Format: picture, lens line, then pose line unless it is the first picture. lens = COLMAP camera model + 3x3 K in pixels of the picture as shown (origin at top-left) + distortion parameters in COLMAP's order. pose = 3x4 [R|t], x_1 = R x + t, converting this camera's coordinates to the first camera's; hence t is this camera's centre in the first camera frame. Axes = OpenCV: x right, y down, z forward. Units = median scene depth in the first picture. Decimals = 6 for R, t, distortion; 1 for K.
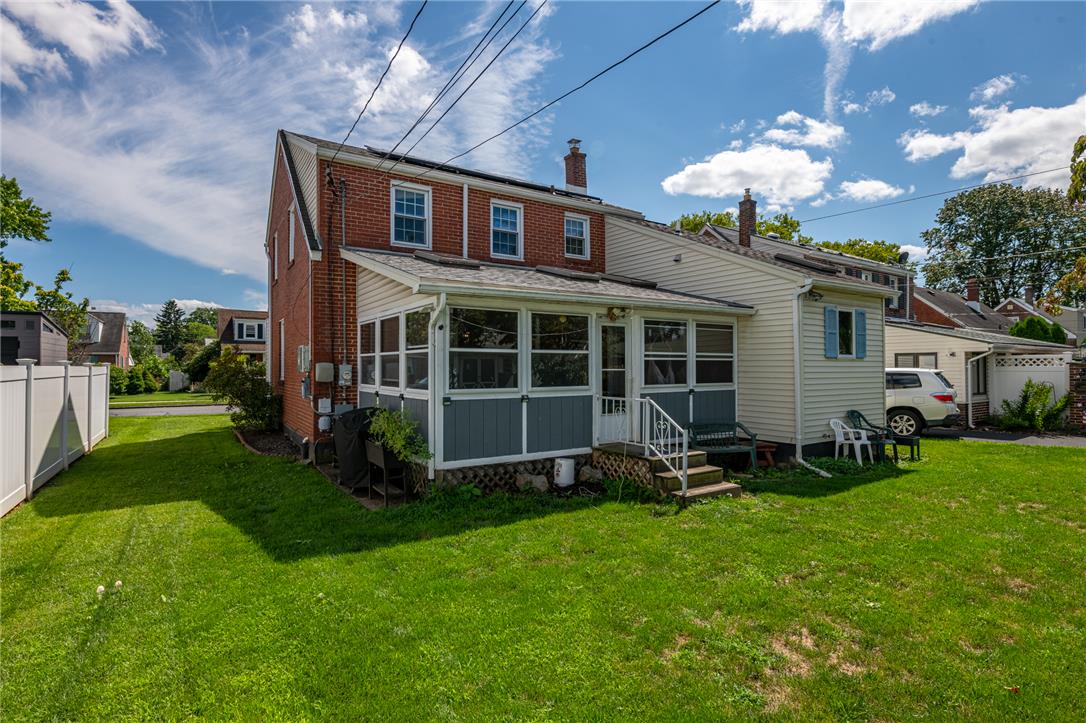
lens RADIAL K [[544.7, 0, 526.2], [0, 544.7, 367.9], [0, 0, 1]] dist [0.003489, -0.016768]
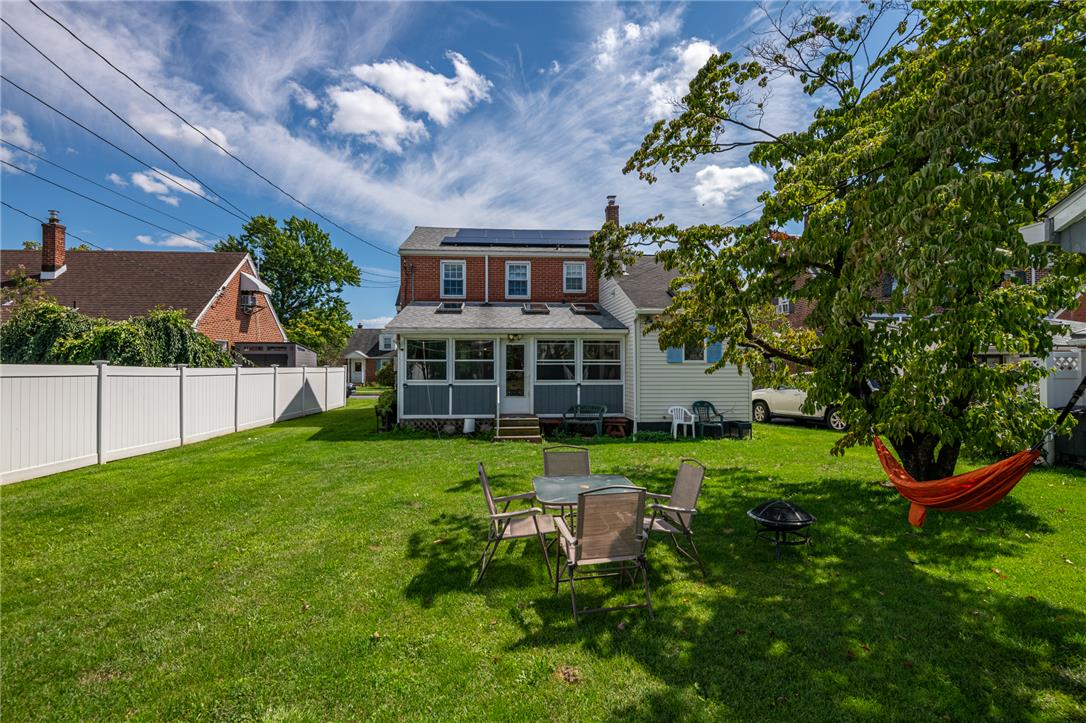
lens RADIAL K [[518.7, 0, 543.0], [0, 518.7, 361.5], [0, 0, 1]] dist [0.002053, -0.014921]
pose [[0.883852, 0.003933, -0.467749, 0.723737], [-0.003711, 0.999992, 0.001397, -0.019793], [0.467751, 0.000501, 0.883860, -0.282386]]
